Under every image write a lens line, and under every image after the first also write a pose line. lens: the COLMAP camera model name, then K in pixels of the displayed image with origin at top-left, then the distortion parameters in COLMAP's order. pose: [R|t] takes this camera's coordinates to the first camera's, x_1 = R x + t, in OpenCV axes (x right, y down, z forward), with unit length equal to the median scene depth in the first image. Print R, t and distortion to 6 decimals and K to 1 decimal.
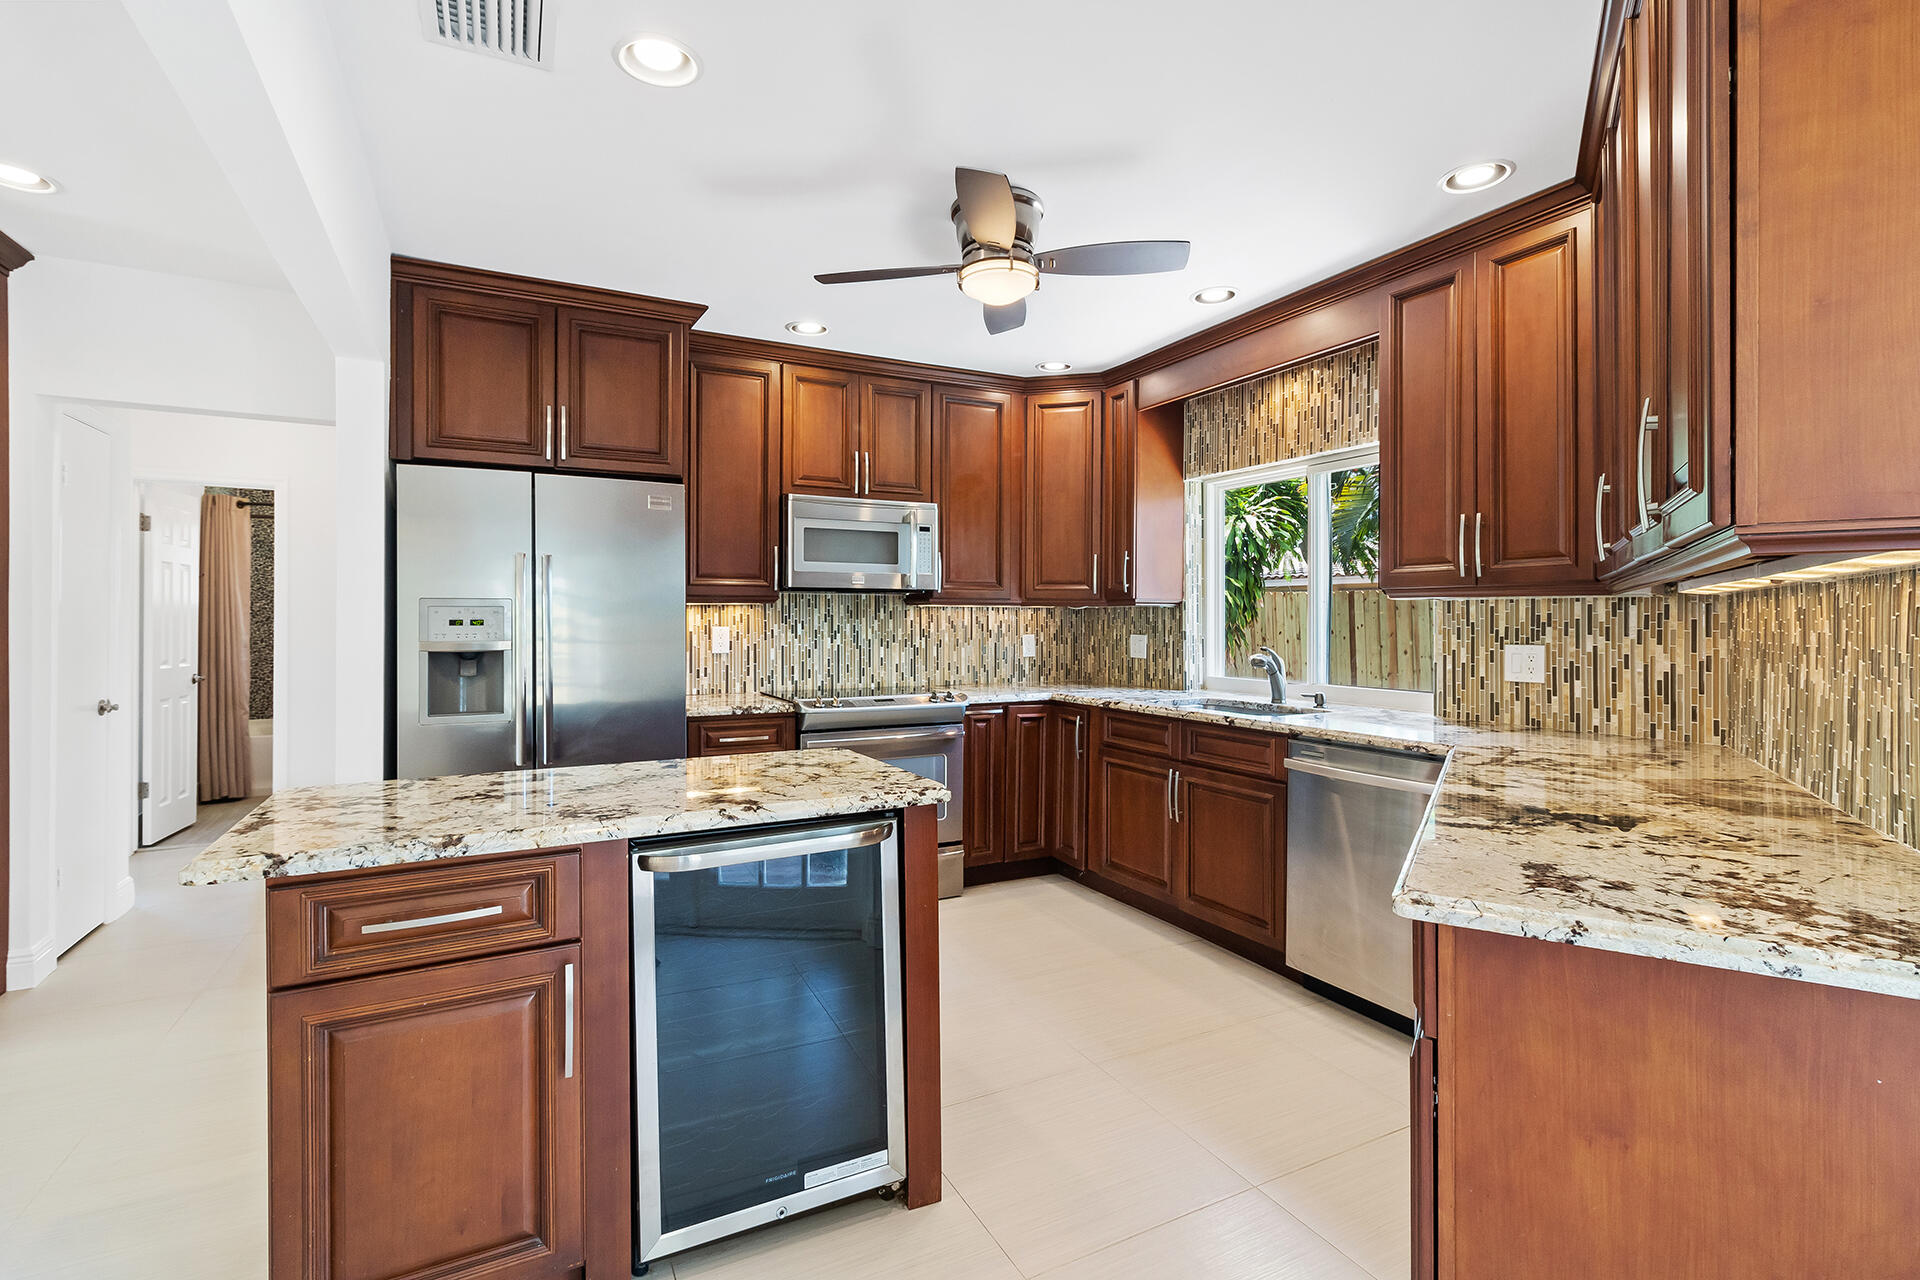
lens RADIAL K [[878.8, 0, 966.4], [0, 878.8, 615.1], [0, 0, 1]] dist [0.000944, -0.000908]
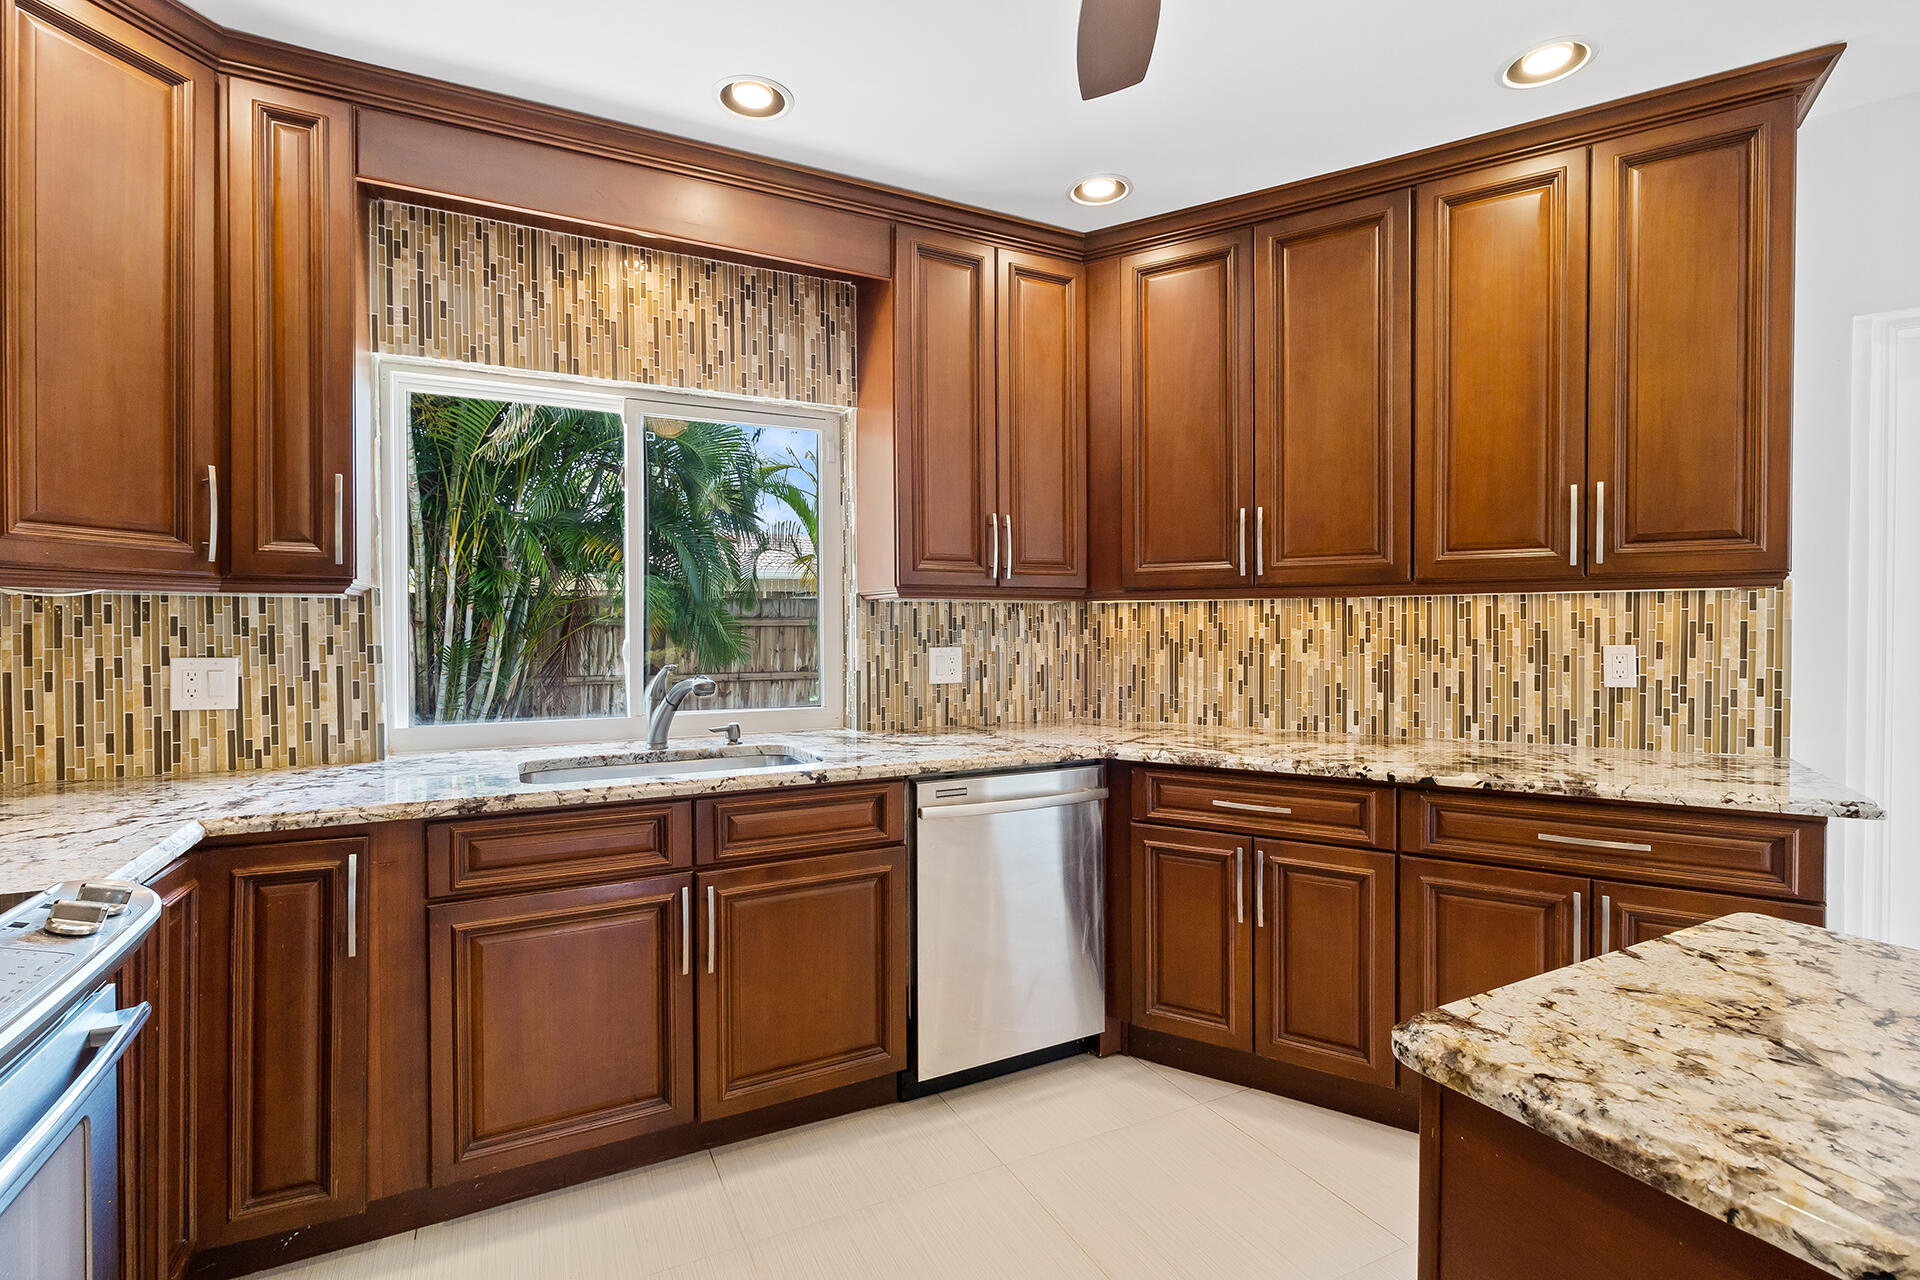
lens RADIAL K [[878.8, 0, 951.6], [0, 878.8, 637.0], [0, 0, 1]] dist [0.000944, -0.000908]
pose [[0.025210, -0.016673, 0.999543, -0.299127], [-0.002319, 0.999857, 0.016737, 0.004022], [-0.999679, -0.002740, 0.025168, 0.750380]]
